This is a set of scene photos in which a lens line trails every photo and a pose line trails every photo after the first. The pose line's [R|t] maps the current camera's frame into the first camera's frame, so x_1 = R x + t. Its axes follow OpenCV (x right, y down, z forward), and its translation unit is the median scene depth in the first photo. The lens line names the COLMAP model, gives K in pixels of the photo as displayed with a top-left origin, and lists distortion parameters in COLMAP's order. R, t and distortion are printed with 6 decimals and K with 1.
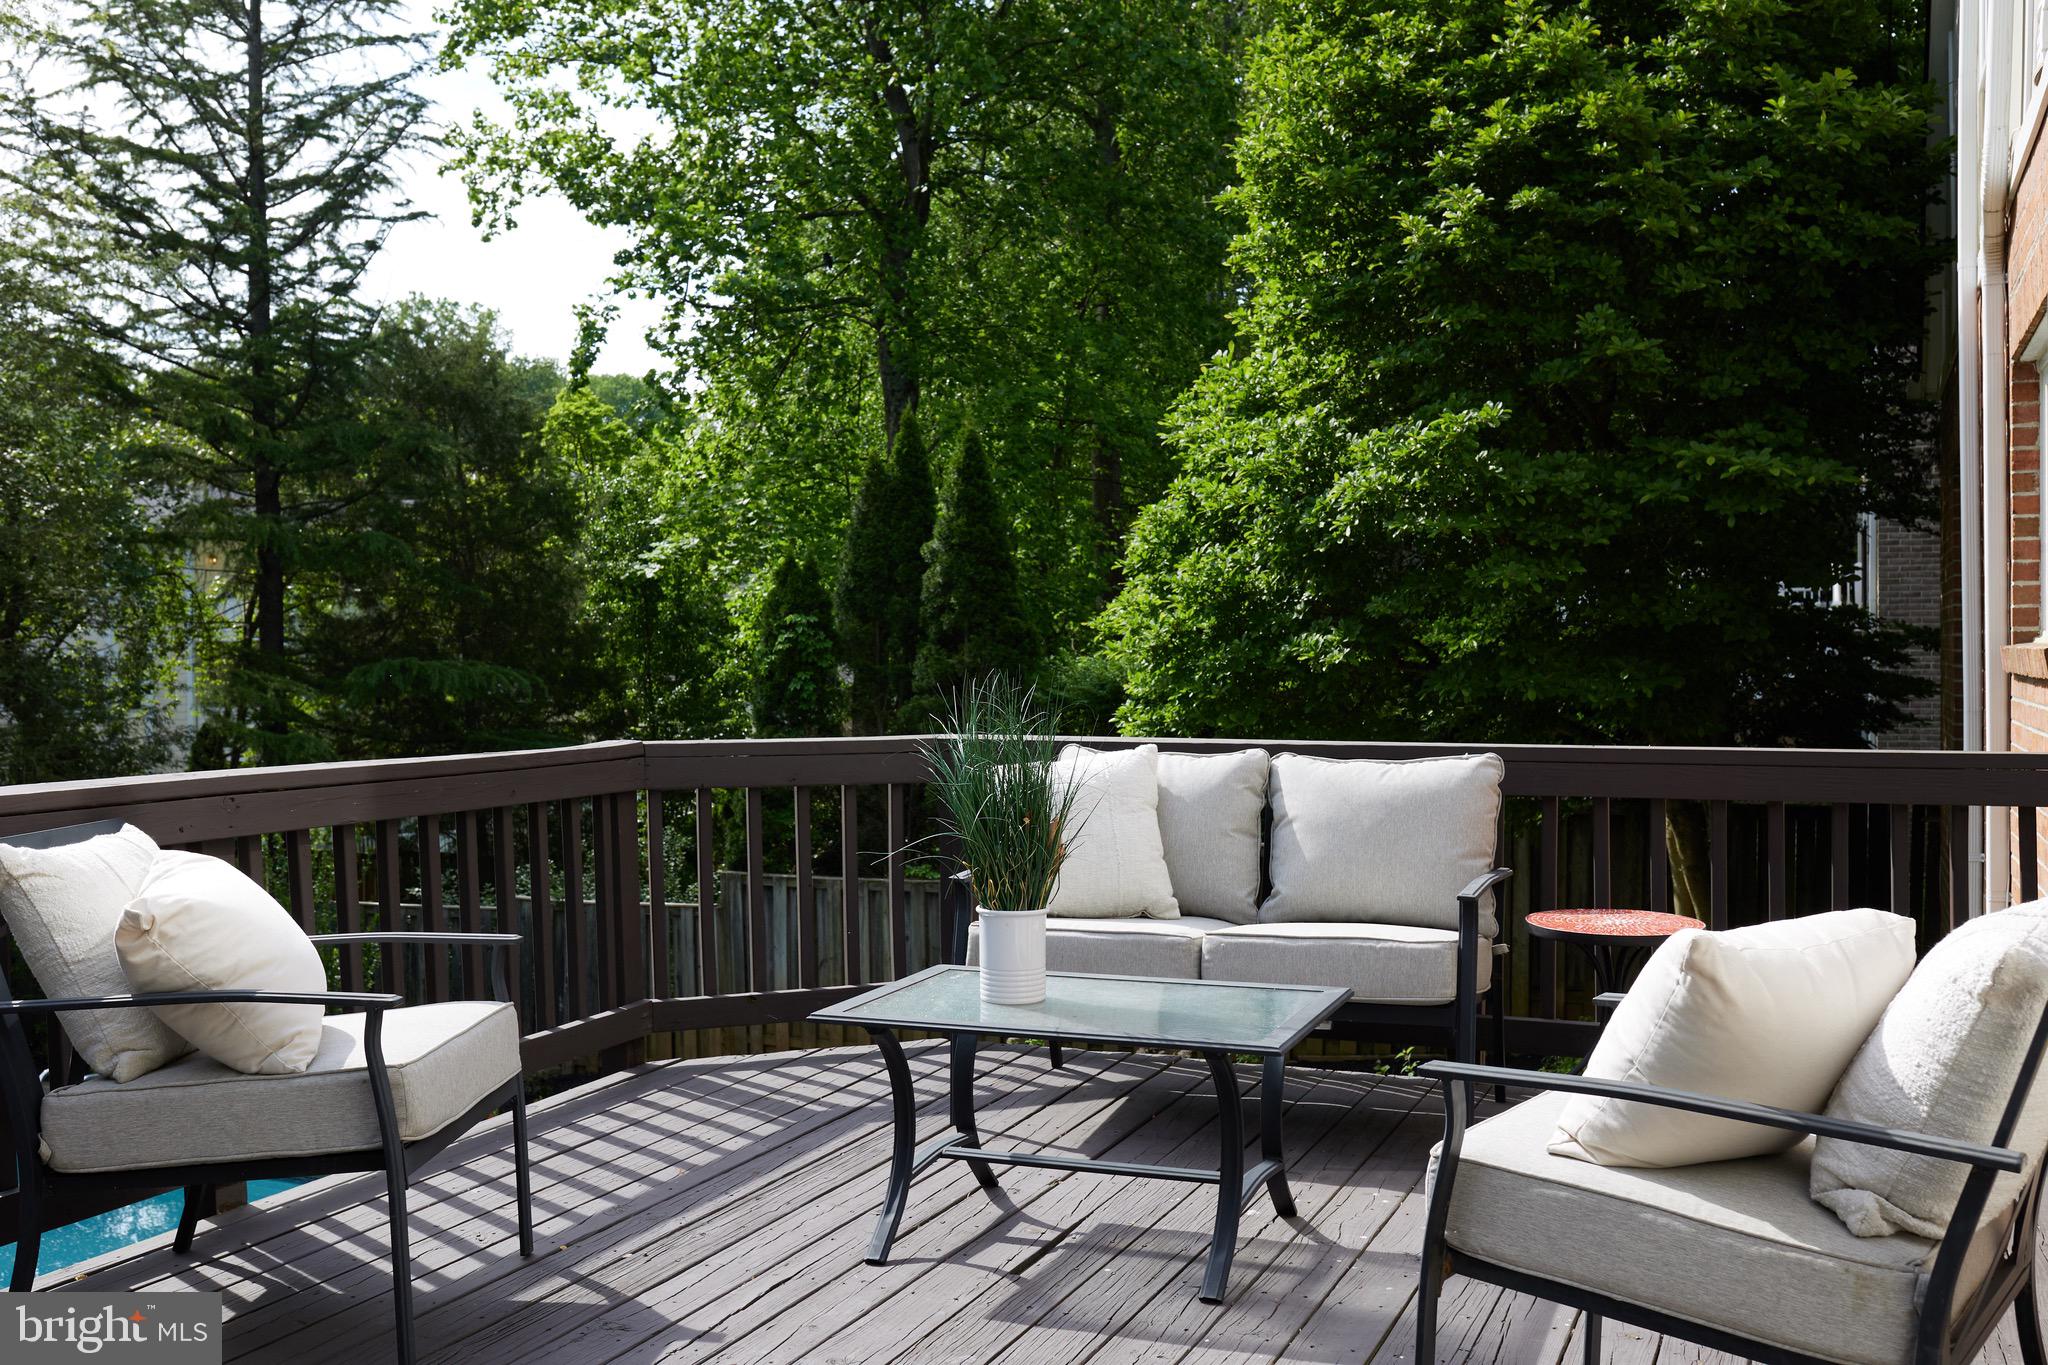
lens RADIAL K [[2039.7, 0, 1016.8], [0, 2039.7, 683.9], [0, 0, 1]] dist [0.043772, 0.000000]
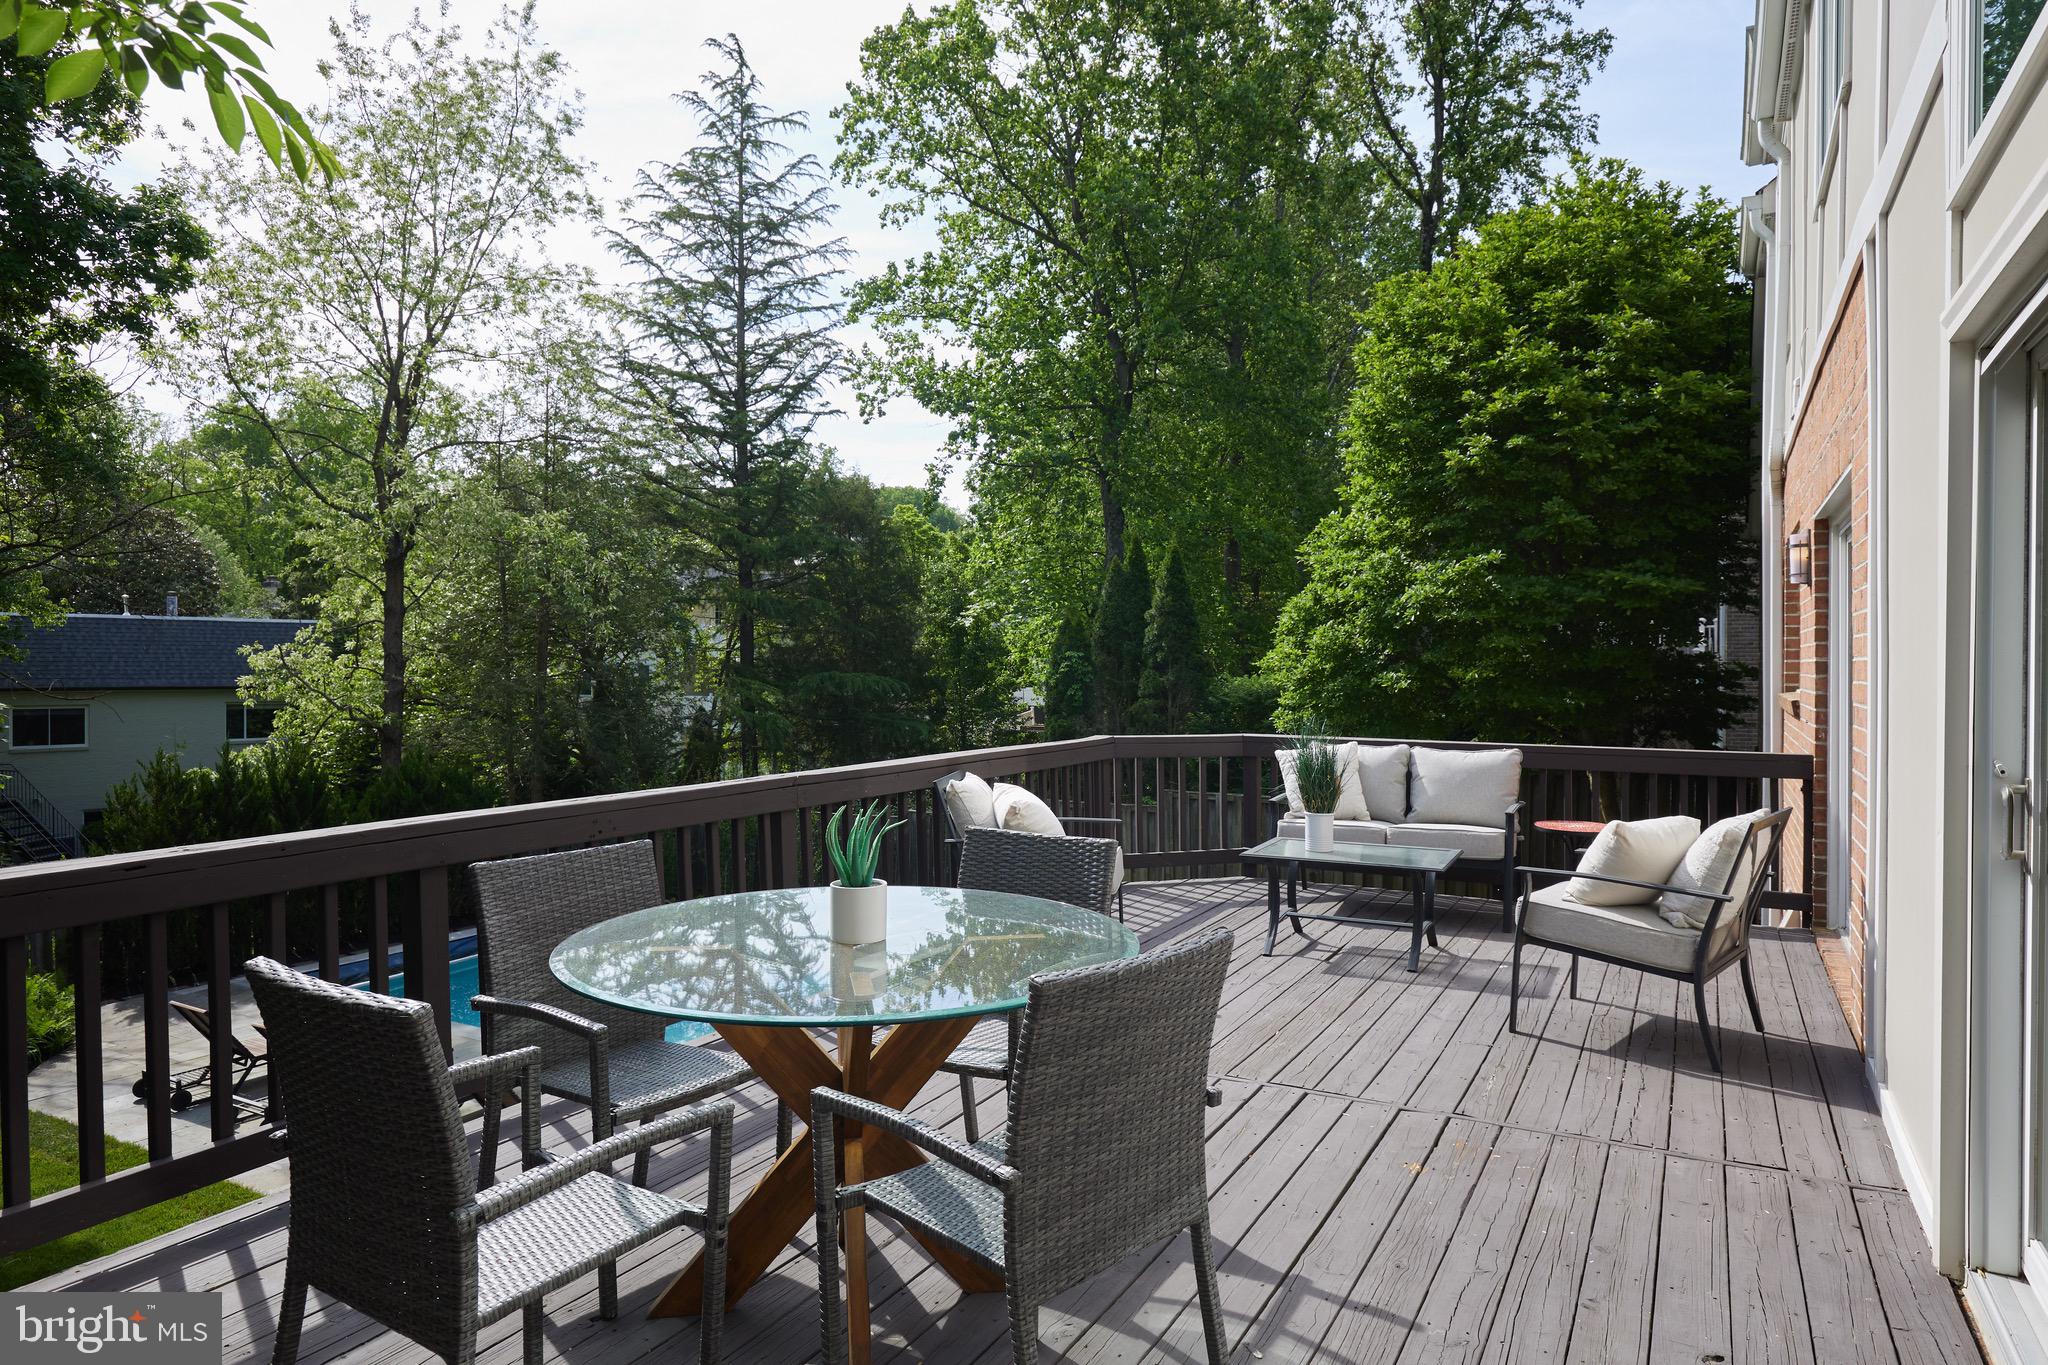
lens RADIAL K [[1363.7, 0, 1037.0], [0, 1363.7, 674.9], [0, 0, 1]] dist [0.069121, 0.001997]
pose [[0.997602, 0.009272, -0.068588, -0.085060], [-0.009394, 0.999955, -0.001469, -0.017954], [0.068571, 0.002110, 0.997644, -0.239789]]
